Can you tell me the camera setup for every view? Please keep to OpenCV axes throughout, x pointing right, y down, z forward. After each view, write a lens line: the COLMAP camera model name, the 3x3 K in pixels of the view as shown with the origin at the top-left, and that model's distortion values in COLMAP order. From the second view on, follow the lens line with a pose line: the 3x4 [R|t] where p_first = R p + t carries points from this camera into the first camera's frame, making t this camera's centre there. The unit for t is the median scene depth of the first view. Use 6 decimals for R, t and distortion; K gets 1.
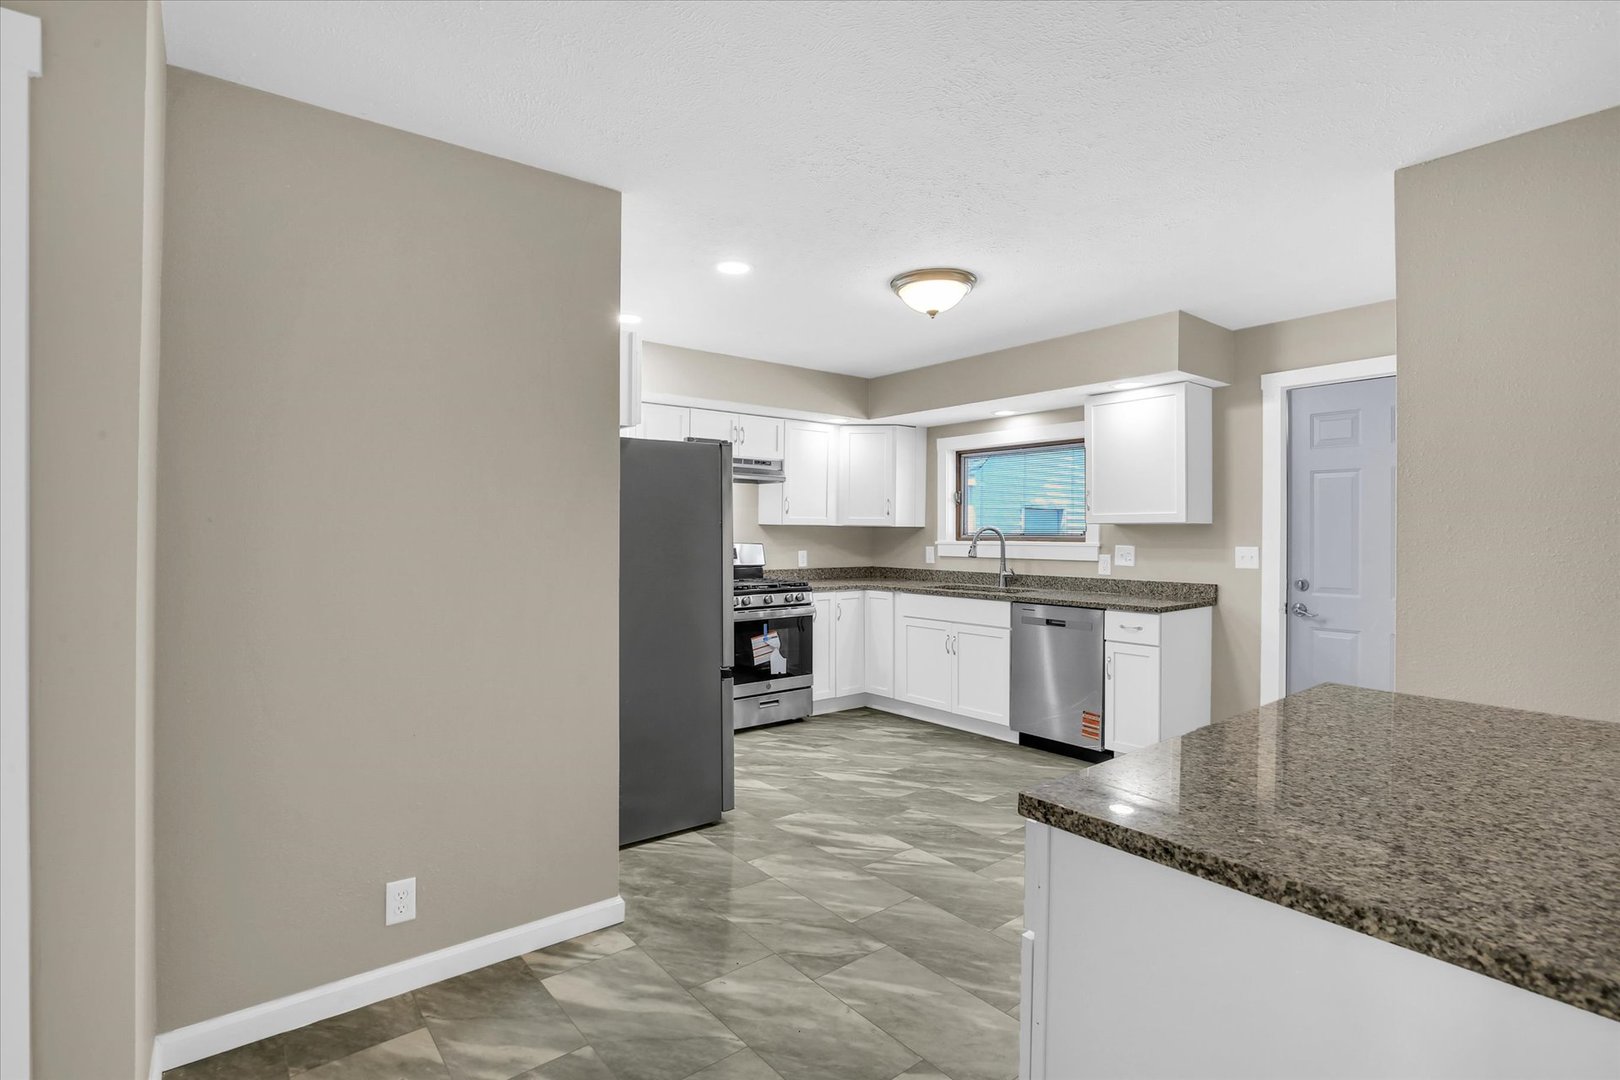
lens RADIAL K [[751.0, 0, 810.0], [0, 751.0, 540.0], [0, 0, 1]] dist [-0.036932, 0.006813]
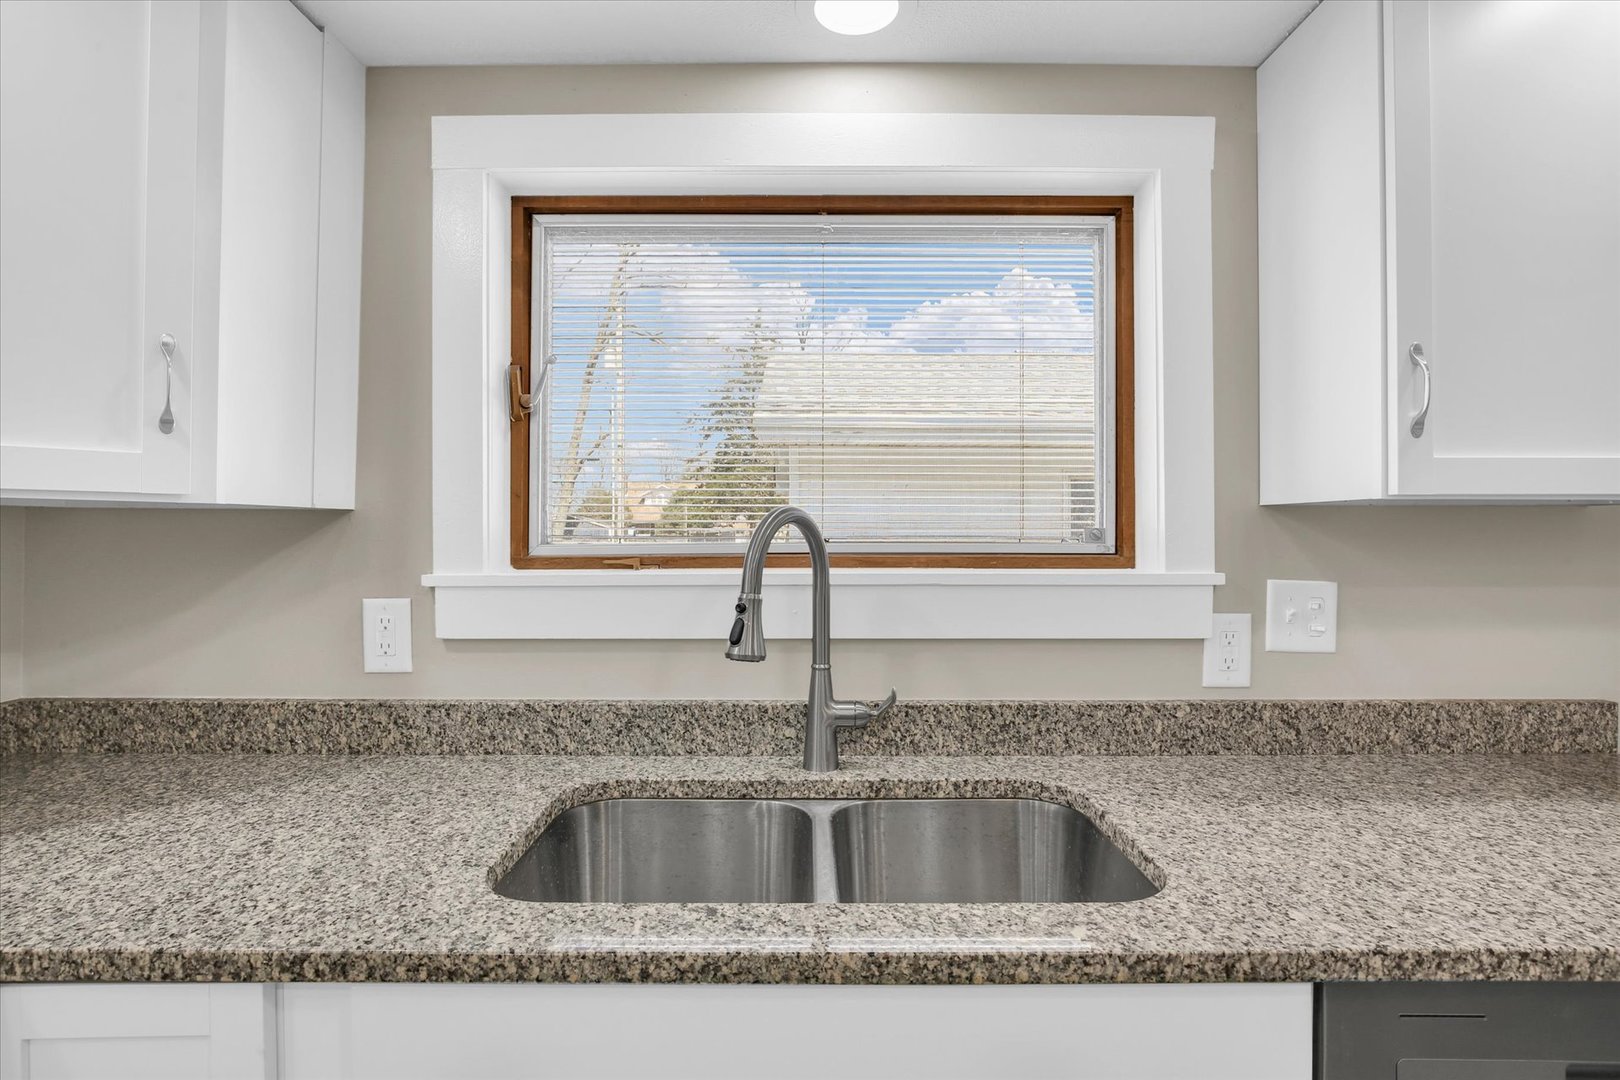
lens RADIAL K [[764.3, 0, 818.2], [0, 764.3, 582.5], [0, 0, 1]] dist [-0.032536, 0.000473]
pose [[0.625465, -0.051447, 0.778554, 0.082159], [0.006124, 0.998117, 0.061036, -0.009922], [-0.780228, -0.033408, 0.624602, 0.931418]]
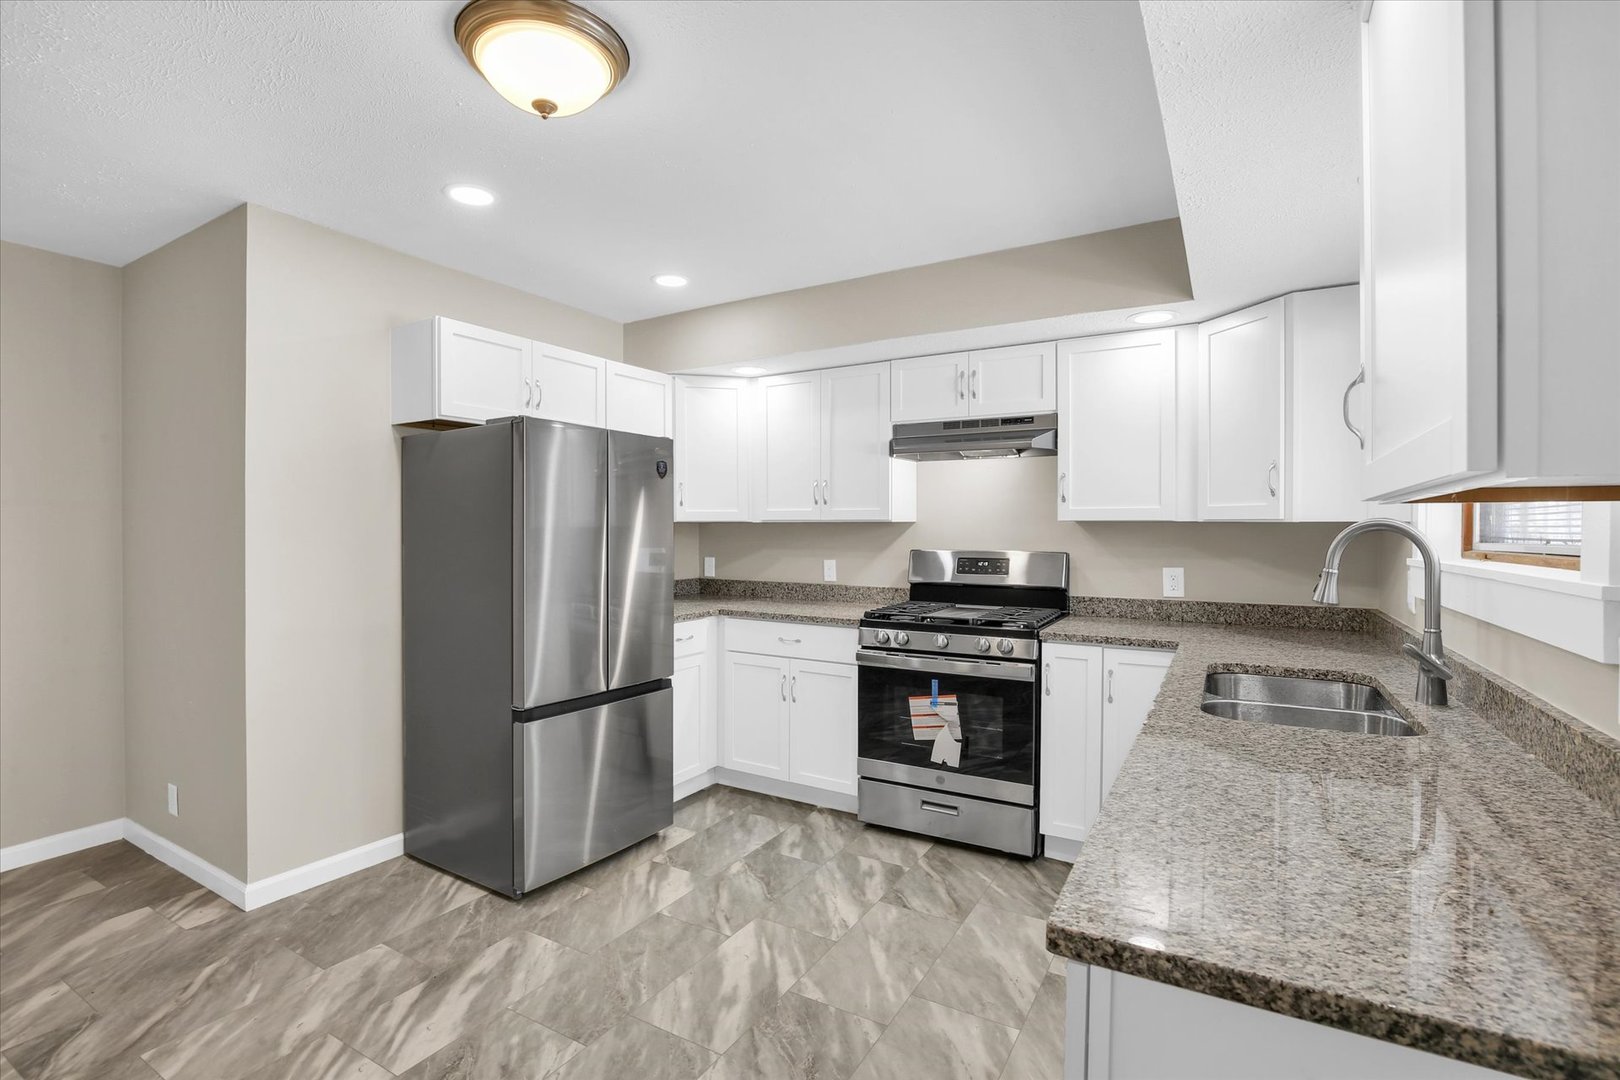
lens RADIAL K [[751.0, 0, 810.0], [0, 751.0, 540.0], [0, 0, 1]] dist [-0.036932, 0.006813]
pose [[0.371424, 0.011202, -0.928396, 0.494739], [-0.010745, 0.999912, 0.007766, -0.009147], [0.928401, 0.007091, 0.371512, 0.683794]]
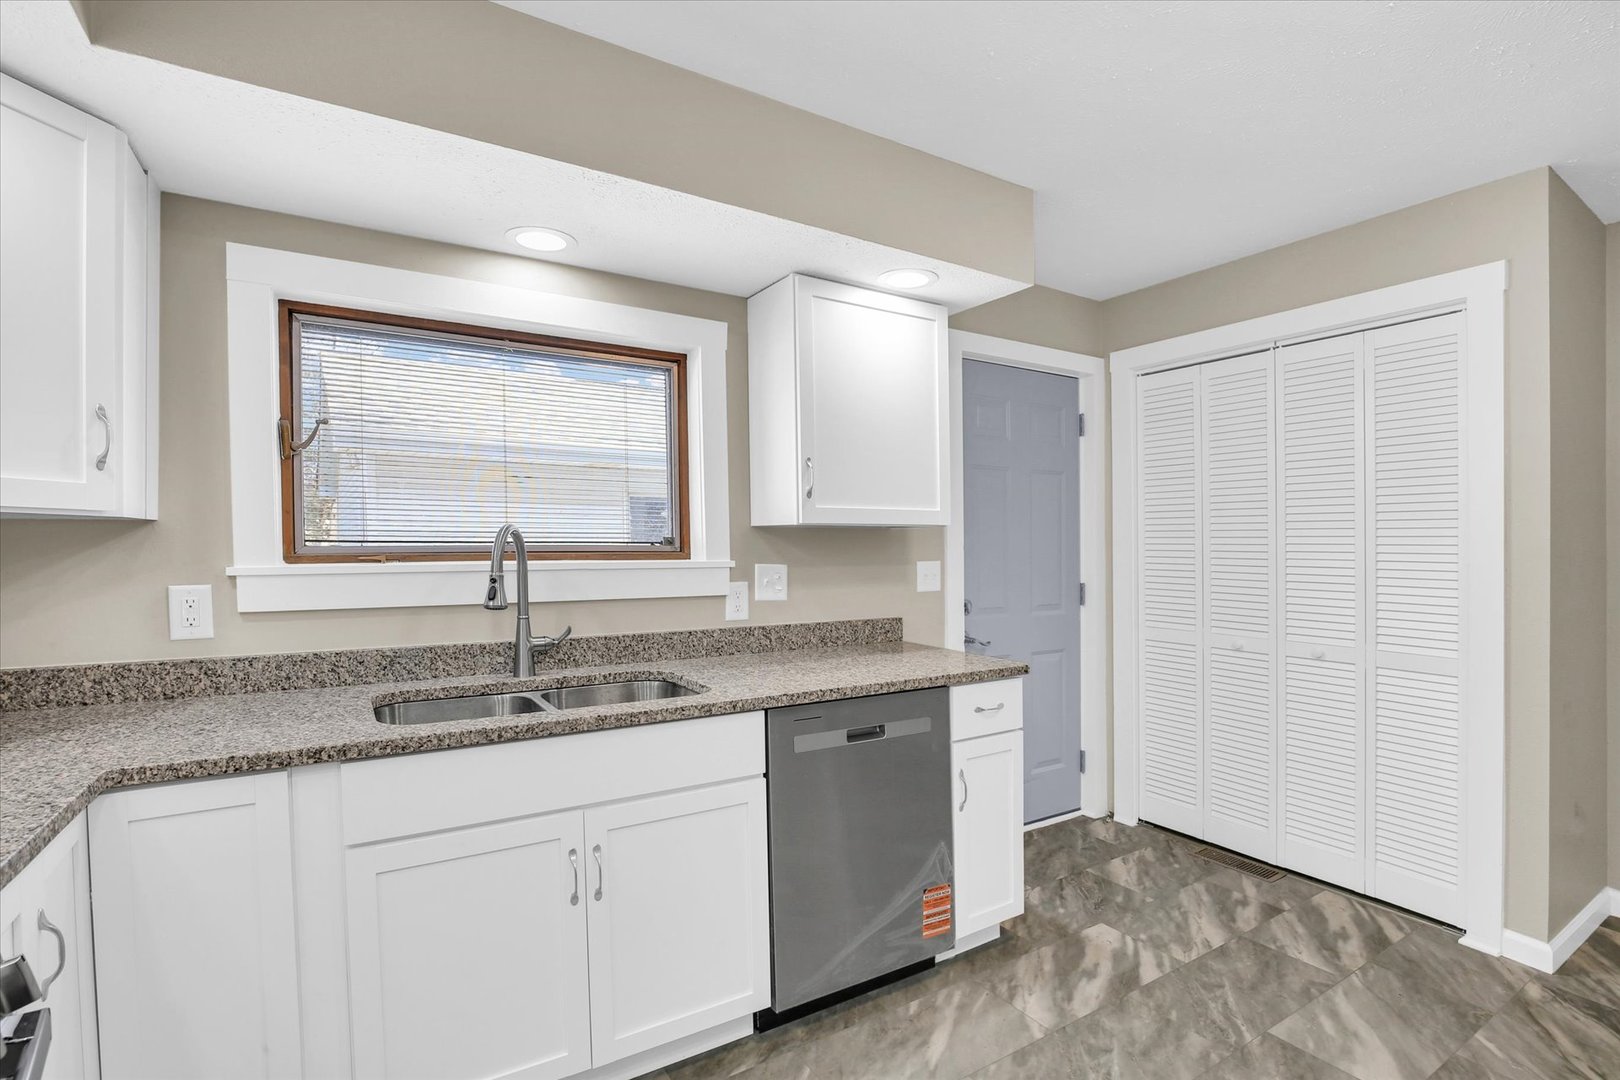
lens RADIAL K [[751.0, 0, 810.0], [0, 751.0, 540.0], [0, 0, 1]] dist [-0.036932, 0.006813]
pose [[0.105630, 0.001201, 0.994405, -0.132036], [0.002431, 0.999996, -0.001466, -0.009567], [-0.994403, 0.002573, 0.105627, 0.879444]]
